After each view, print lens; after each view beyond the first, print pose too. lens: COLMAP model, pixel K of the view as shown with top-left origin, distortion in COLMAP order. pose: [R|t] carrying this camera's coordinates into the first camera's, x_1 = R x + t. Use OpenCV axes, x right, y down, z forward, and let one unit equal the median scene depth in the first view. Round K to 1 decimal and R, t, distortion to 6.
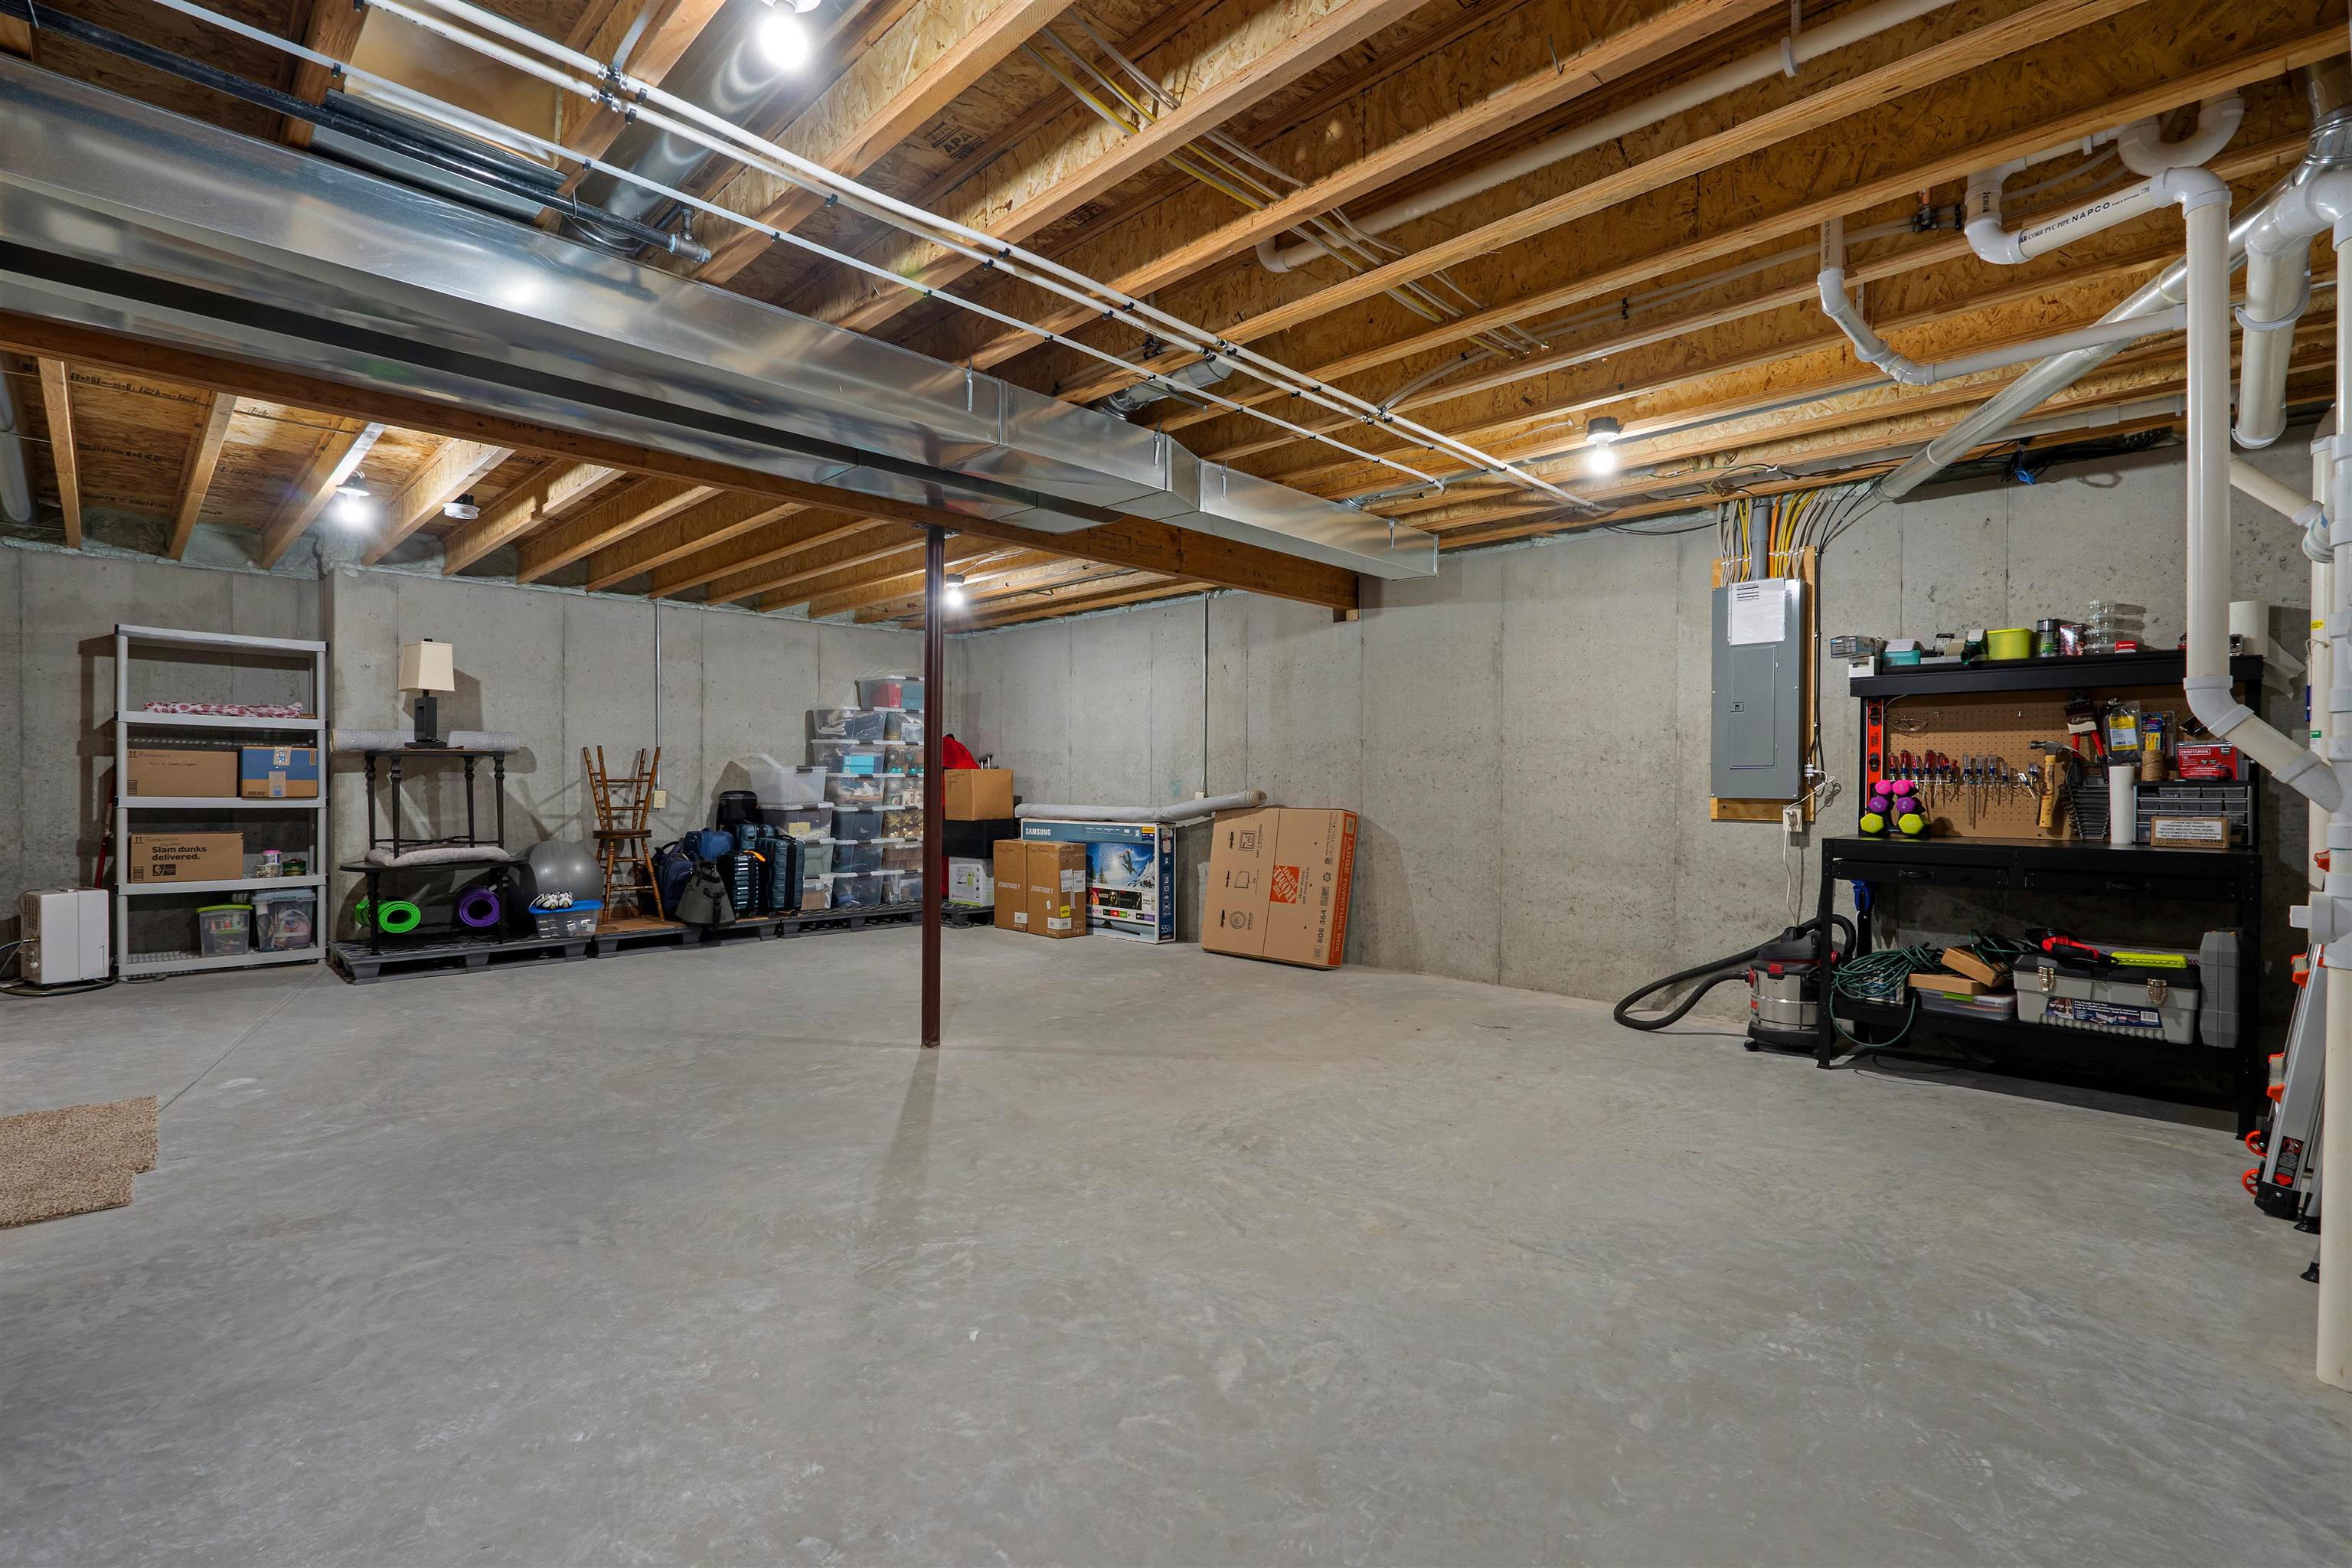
lens RADIAL K [[1068.6, 0, 1179.8], [0, 1068.6, 786.4], [0, 0, 1]] dist [-0.000077, -0.000001]
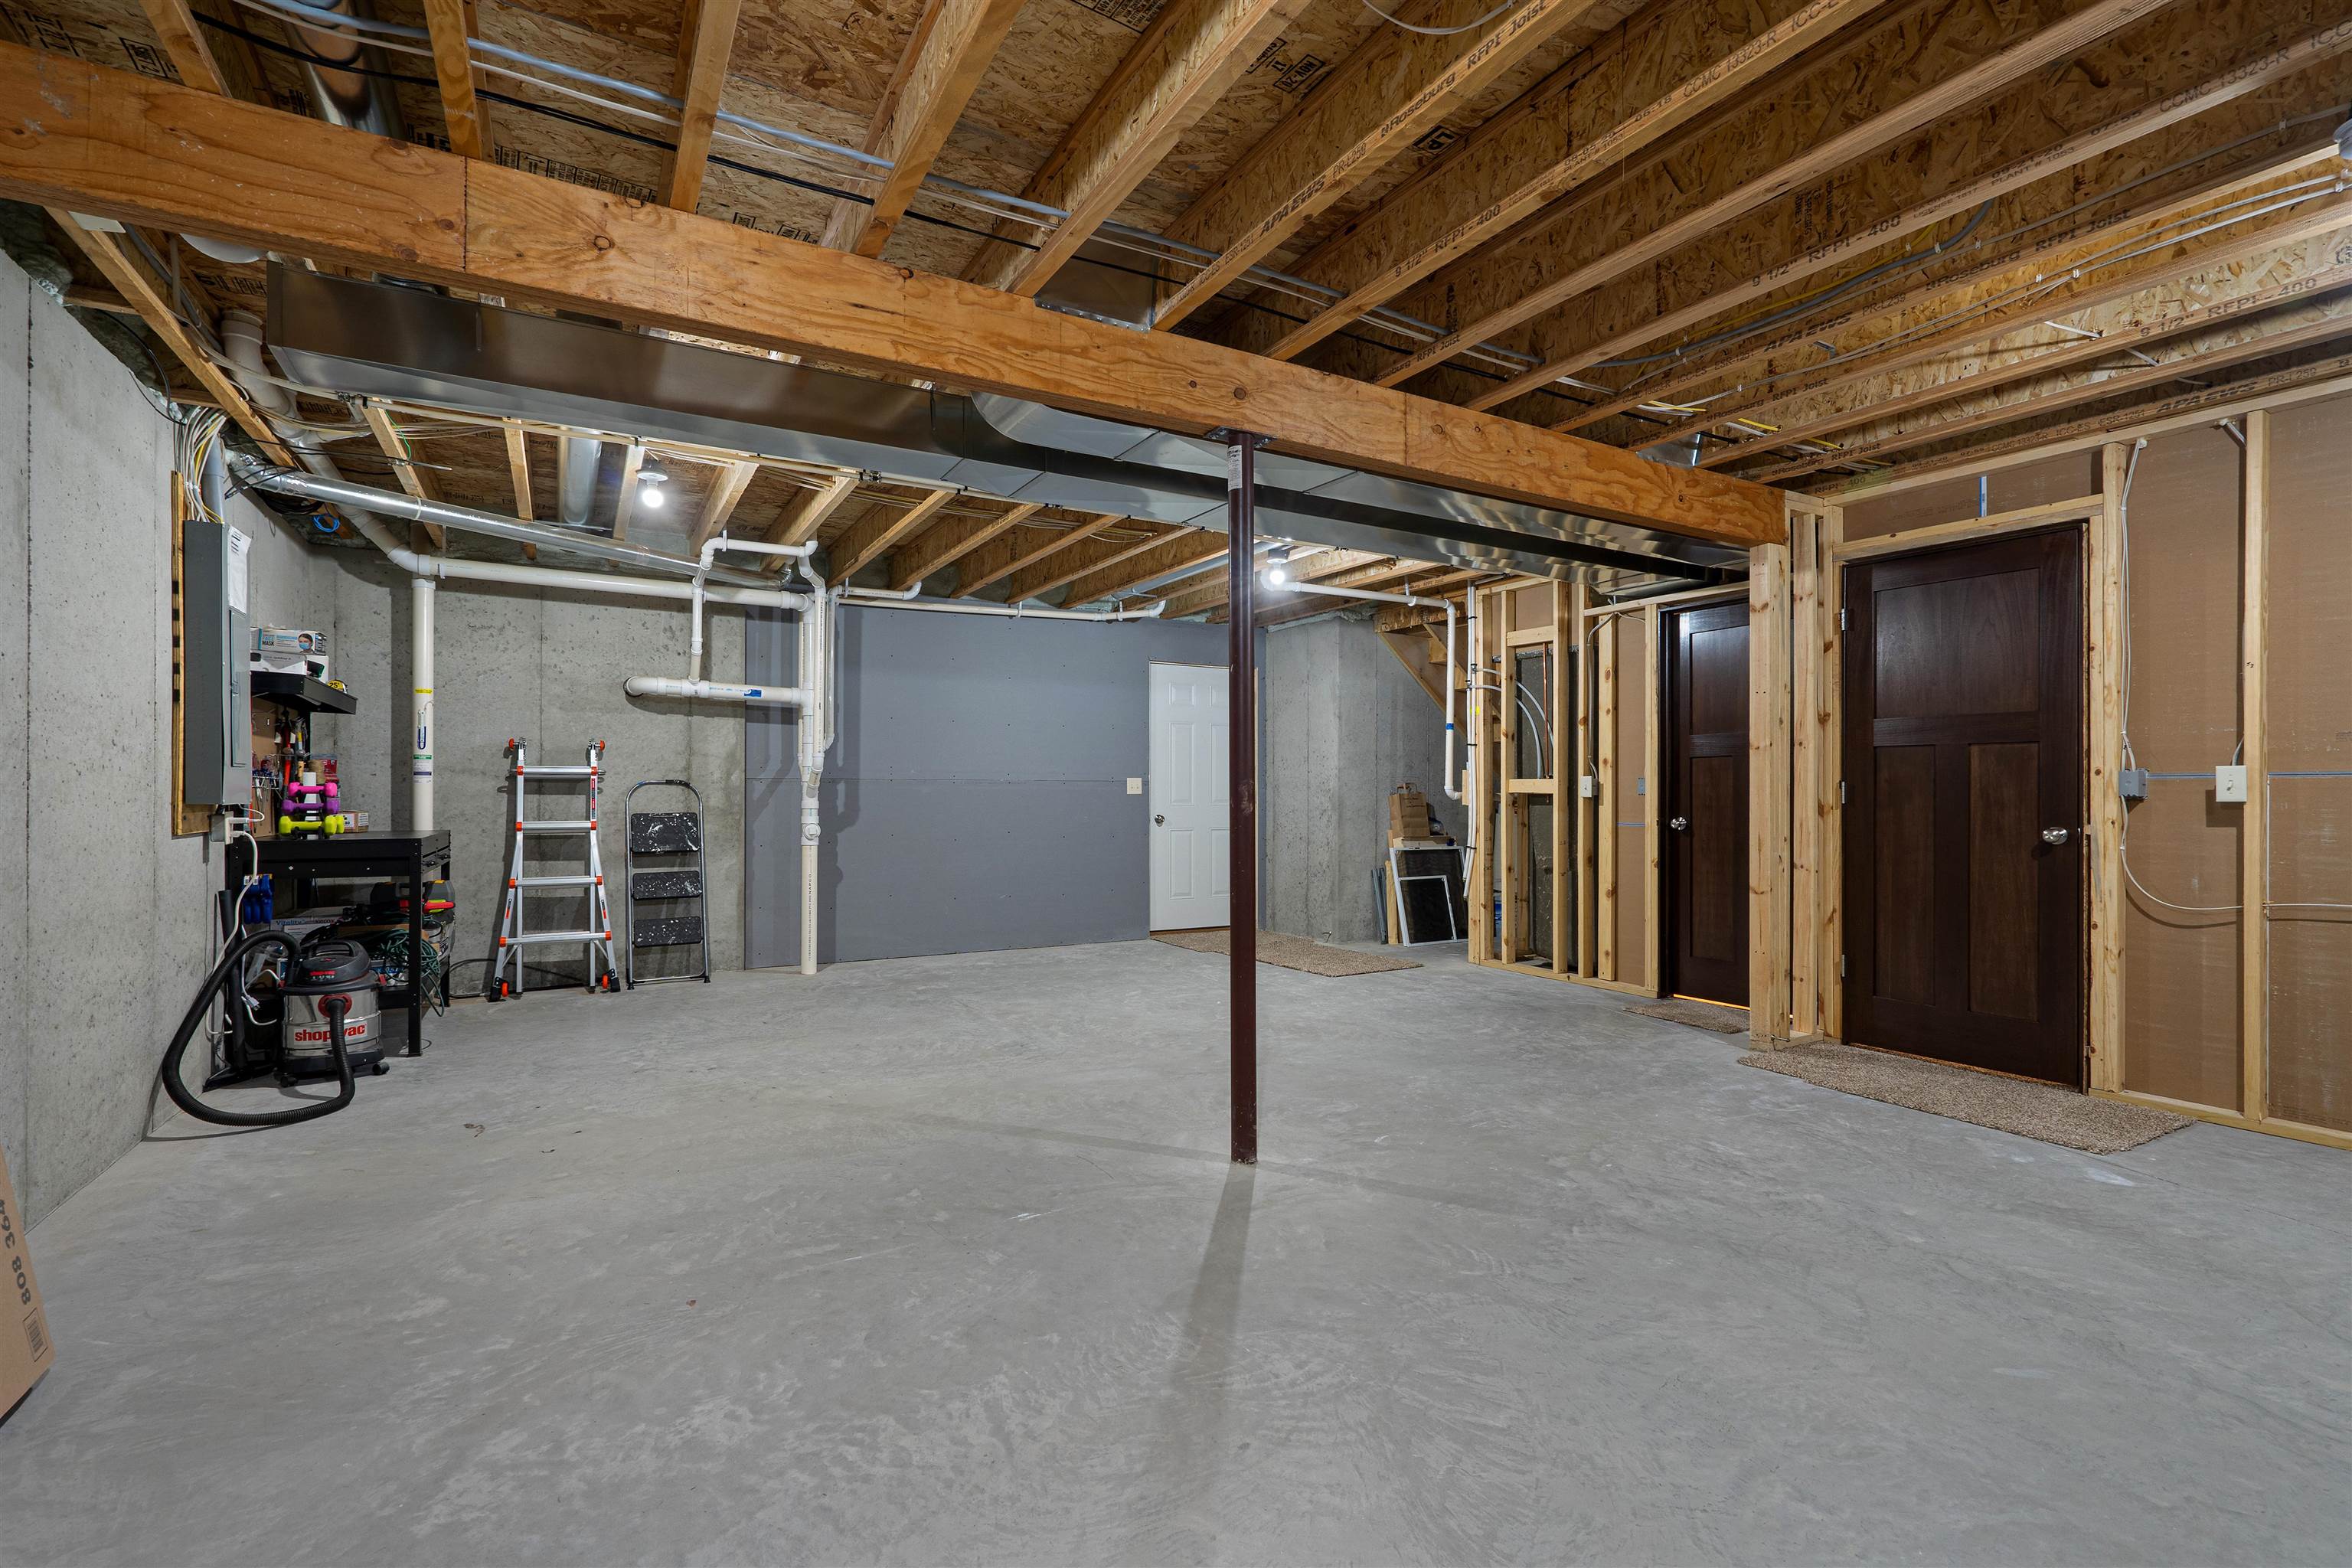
lens RADIAL K [[1068.6, 0, 1176.9], [0, 1068.6, 789.1], [0, 0, 1]] dist [-0.000077, -0.000001]
pose [[-0.963265, -0.004277, 0.268517, -0.432148], [-0.004086, 0.999991, 0.001270, -0.006075], [-0.268520, 0.000126, -0.963274, 1.929978]]
